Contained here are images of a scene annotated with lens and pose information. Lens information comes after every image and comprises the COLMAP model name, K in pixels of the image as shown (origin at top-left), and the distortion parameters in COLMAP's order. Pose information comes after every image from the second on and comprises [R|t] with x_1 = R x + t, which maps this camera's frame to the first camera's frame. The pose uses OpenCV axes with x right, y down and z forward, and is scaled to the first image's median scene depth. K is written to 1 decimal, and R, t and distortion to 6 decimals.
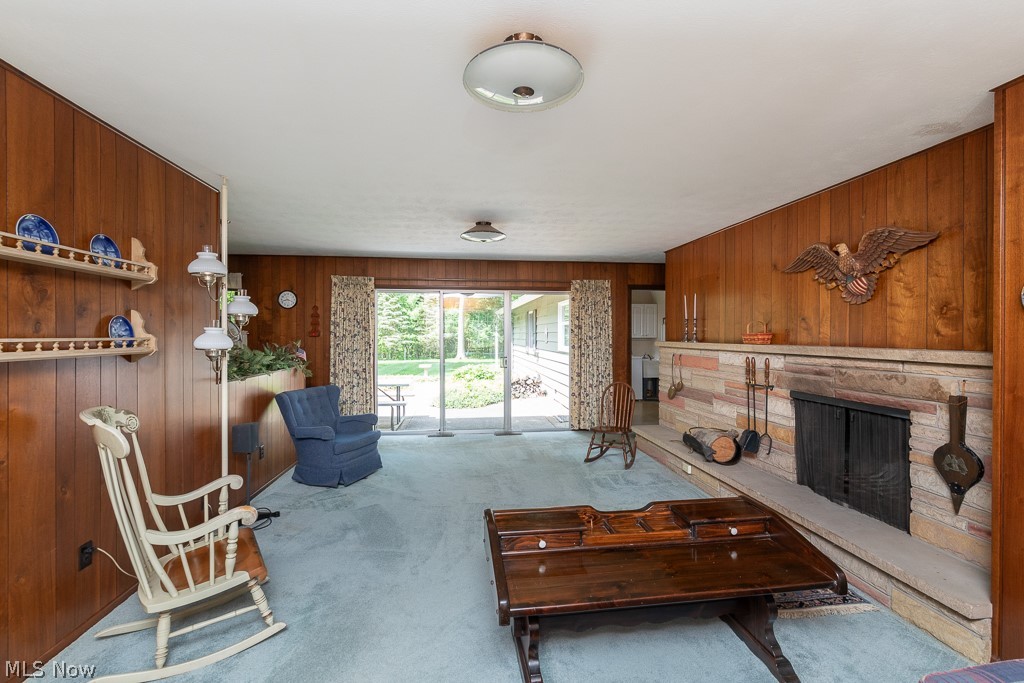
lens RADIAL K [[447.8, 0, 512.1], [0, 447.8, 333.6], [0, 0, 1]] dist [0.000204, -0.000045]
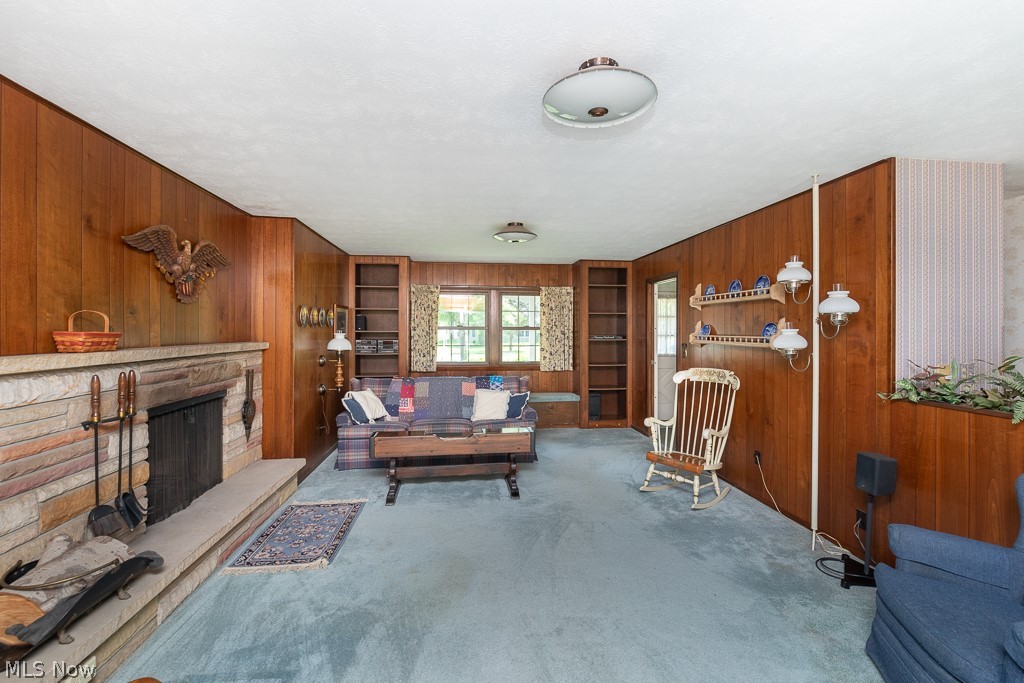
lens RADIAL K [[447.8, 0, 512.1], [0, 447.8, 333.6], [0, 0, 1]] dist [0.000204, -0.000045]
pose [[-0.999942, -0.003756, -0.010093, 0.031499], [-0.003813, 0.999977, 0.005554, -0.005227], [0.010072, 0.005592, -0.999934, 1.903939]]
